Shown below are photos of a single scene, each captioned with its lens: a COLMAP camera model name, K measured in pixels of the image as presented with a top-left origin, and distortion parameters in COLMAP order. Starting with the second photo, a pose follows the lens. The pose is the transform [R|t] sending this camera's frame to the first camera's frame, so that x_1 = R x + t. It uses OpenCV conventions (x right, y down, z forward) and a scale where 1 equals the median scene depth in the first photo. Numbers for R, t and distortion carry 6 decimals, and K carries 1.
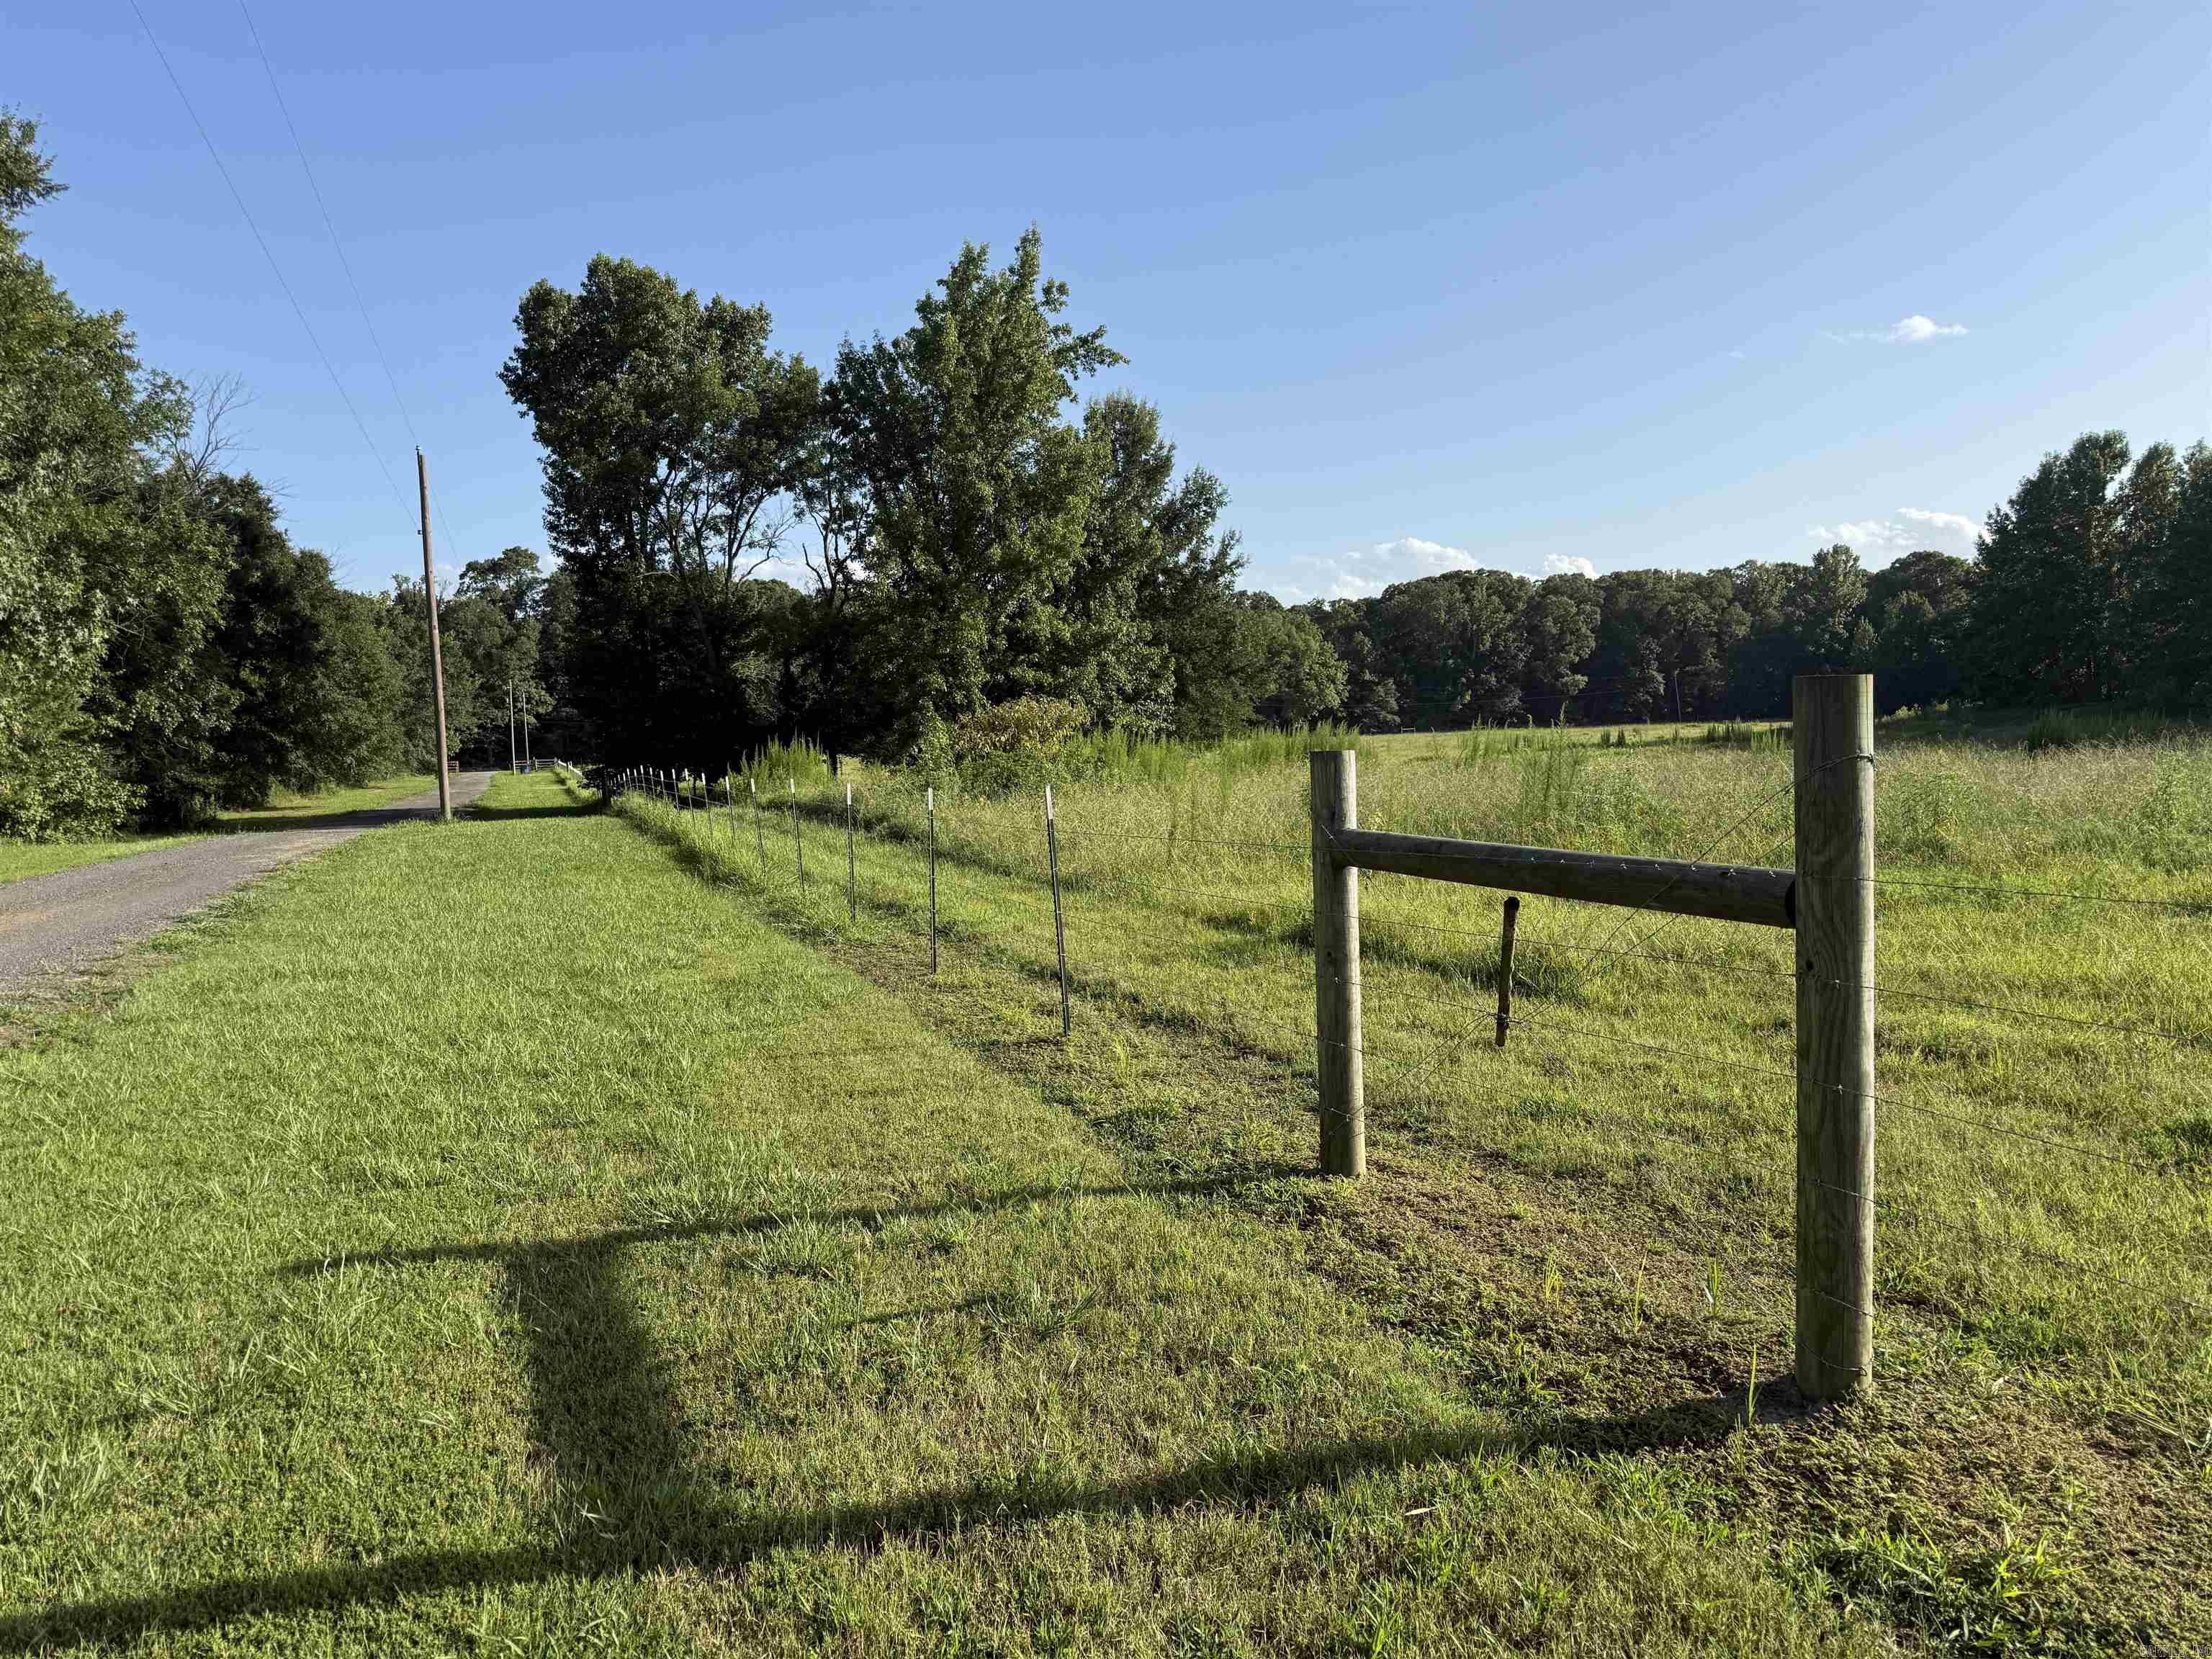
lens RADIAL K [[1562.4, 0, 1094.6], [0, 1562.4, 850.0], [0, 0, 1]] dist [-0.000318, -0.001235]
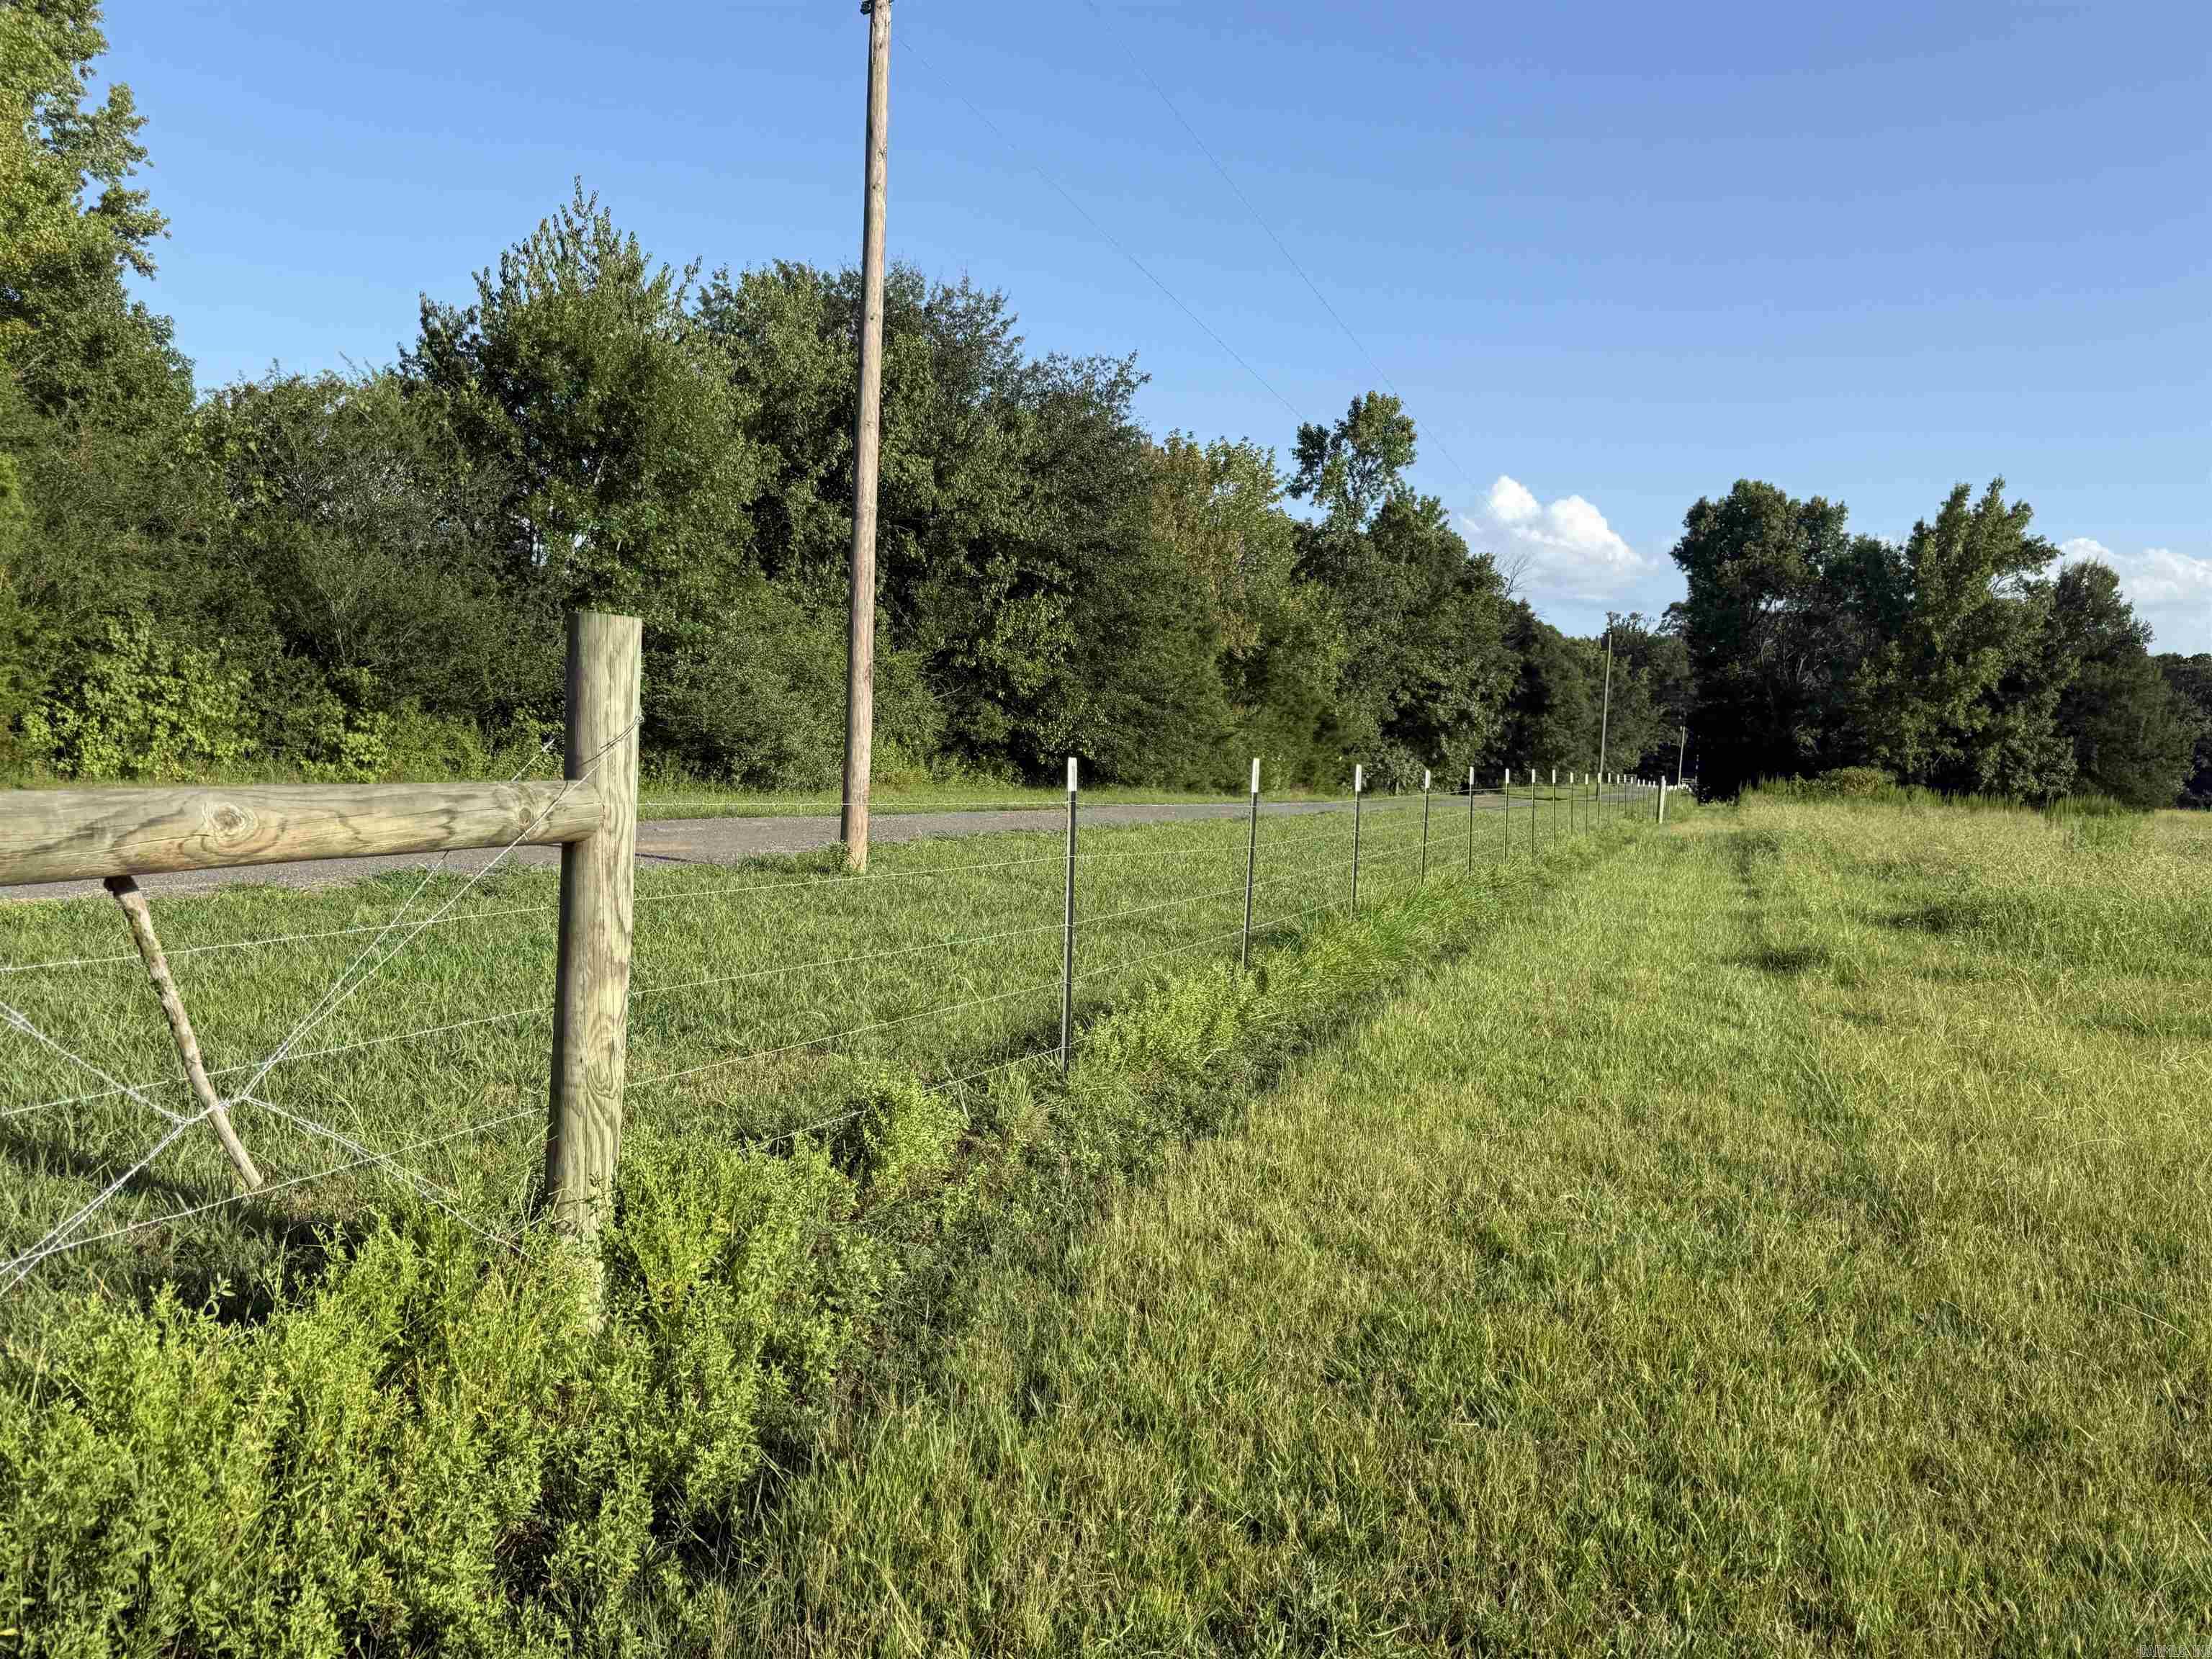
lens RADIAL K [[1722.4, 0, 1092.2], [0, 1722.4, 827.2], [0, 0, 1]] dist [0.012344, -0.026755]
pose [[0.763724, 0.105706, -0.636830, 0.363965], [-0.129054, 0.991589, 0.009824, 0.057463], [0.632512, 0.074683, 0.770942, -0.822227]]
